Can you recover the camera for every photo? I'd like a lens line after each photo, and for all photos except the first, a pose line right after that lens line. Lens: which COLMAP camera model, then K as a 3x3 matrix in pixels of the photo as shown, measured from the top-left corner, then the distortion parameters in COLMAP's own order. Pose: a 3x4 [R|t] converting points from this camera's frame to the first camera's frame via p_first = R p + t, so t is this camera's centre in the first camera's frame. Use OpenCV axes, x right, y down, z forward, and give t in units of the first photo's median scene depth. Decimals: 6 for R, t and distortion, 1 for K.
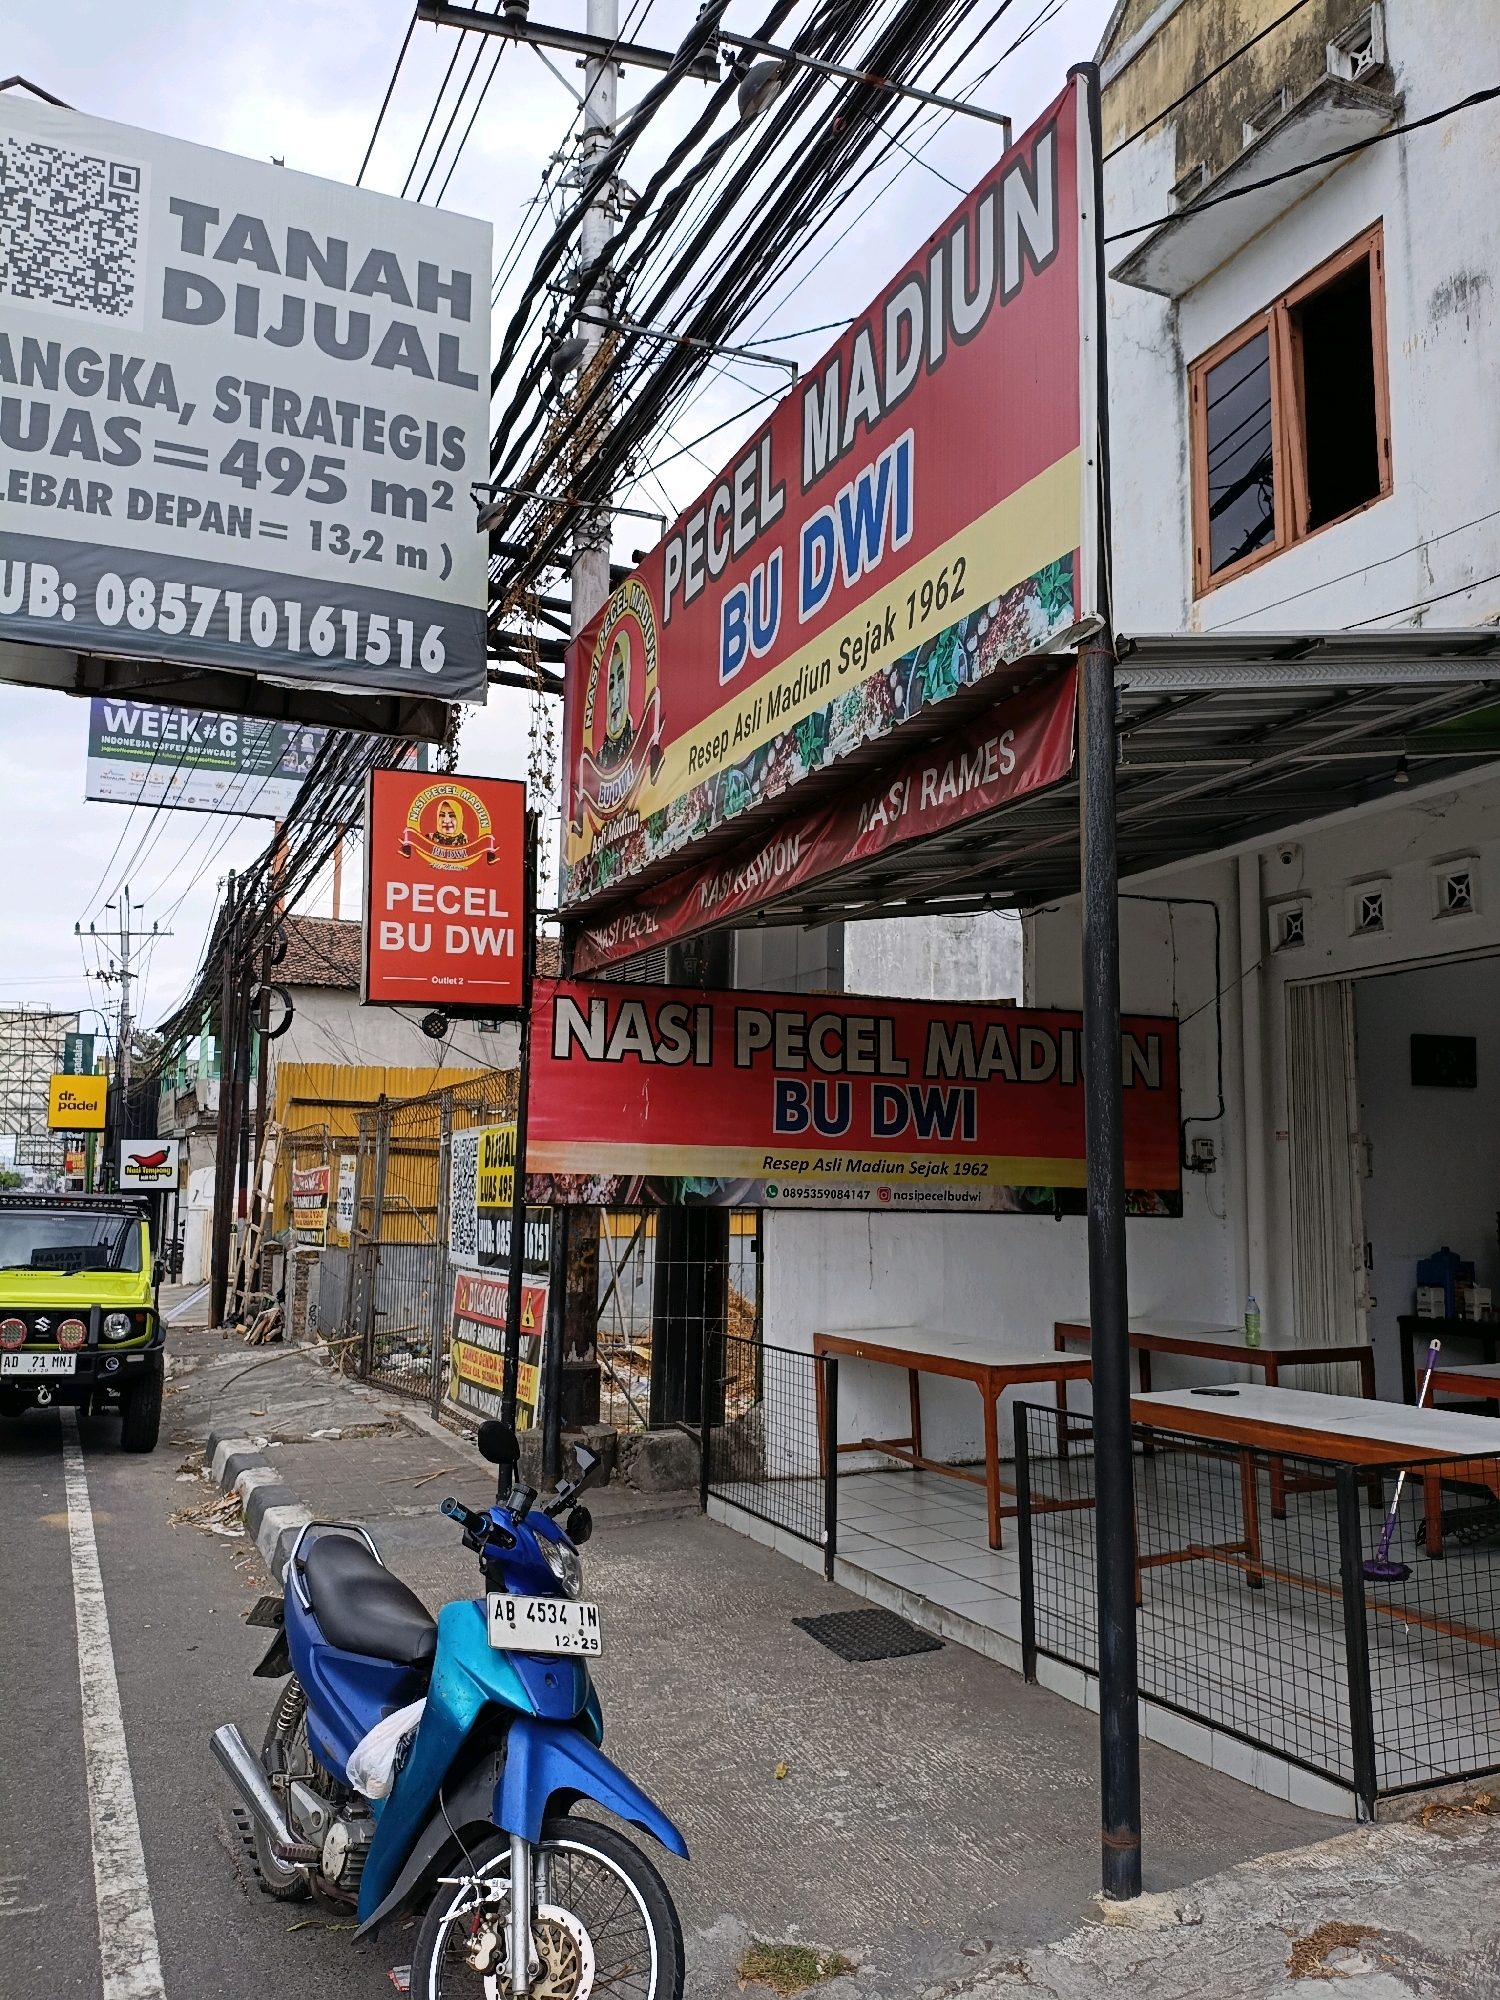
lens RADIAL K [[1518.2, 0, 737.8], [0, 1518.2, 1005.4], [0, 0, 1]] dist [0.128793, -0.135453]
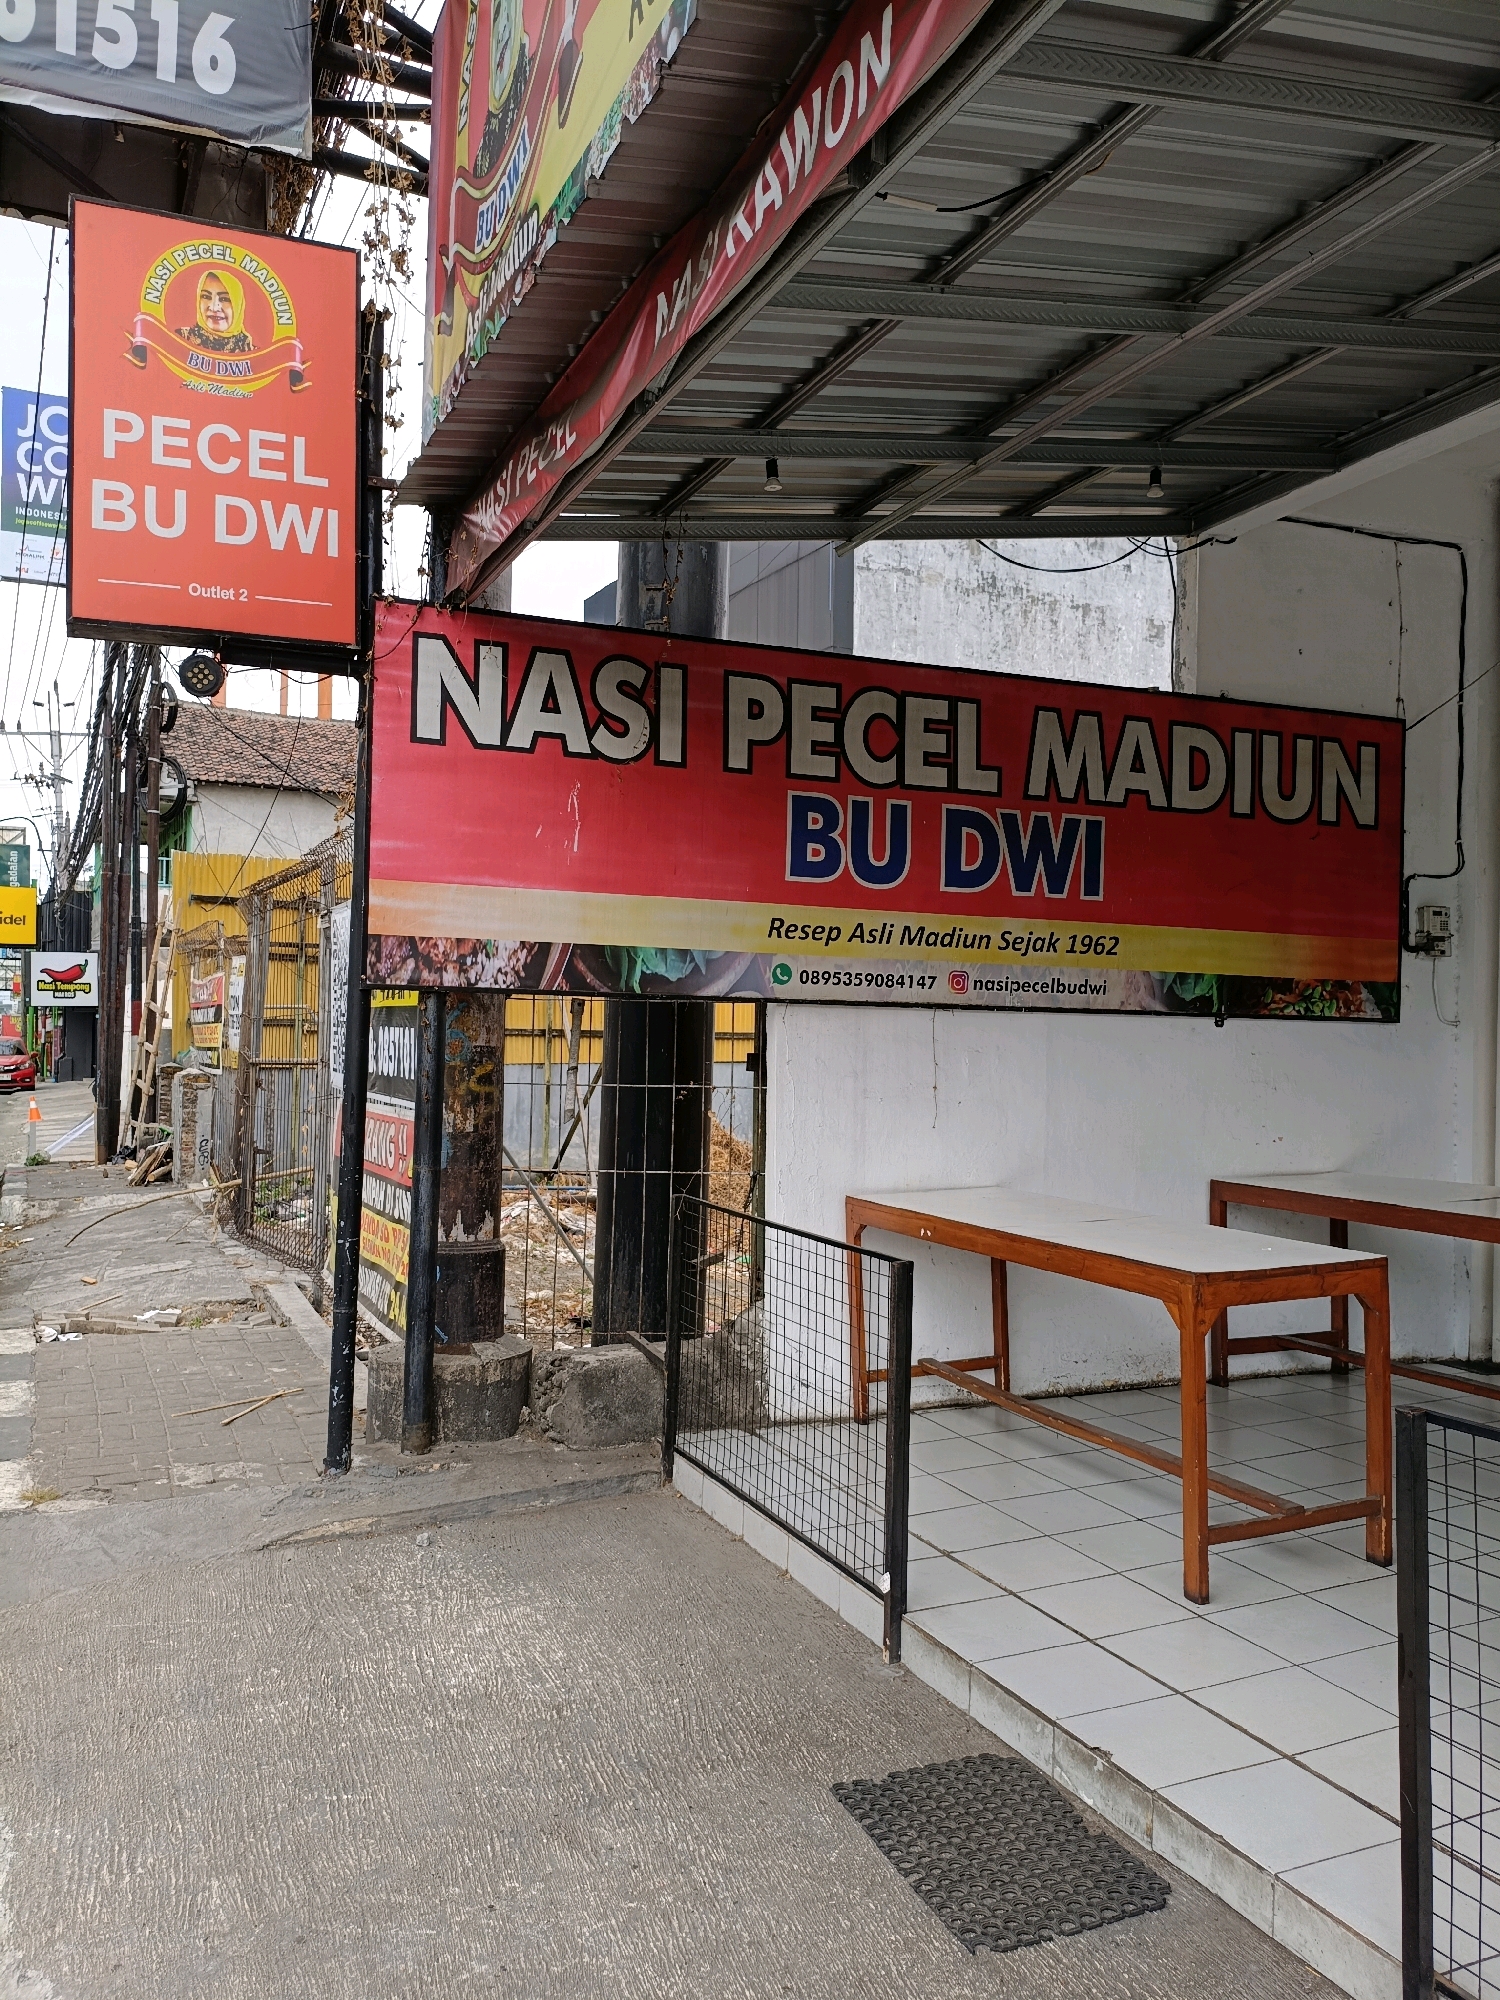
lens RADIAL K [[1518.2, 0, 737.8], [0, 1518.2, 1005.4], [0, 0, 1]] dist [0.128793, -0.135453]
pose [[0.999931, 0.007032, 0.009410, -0.001209], [-0.007999, 0.994223, 0.107034, 0.068526], [-0.008603, -0.107102, 0.994211, 0.381589]]
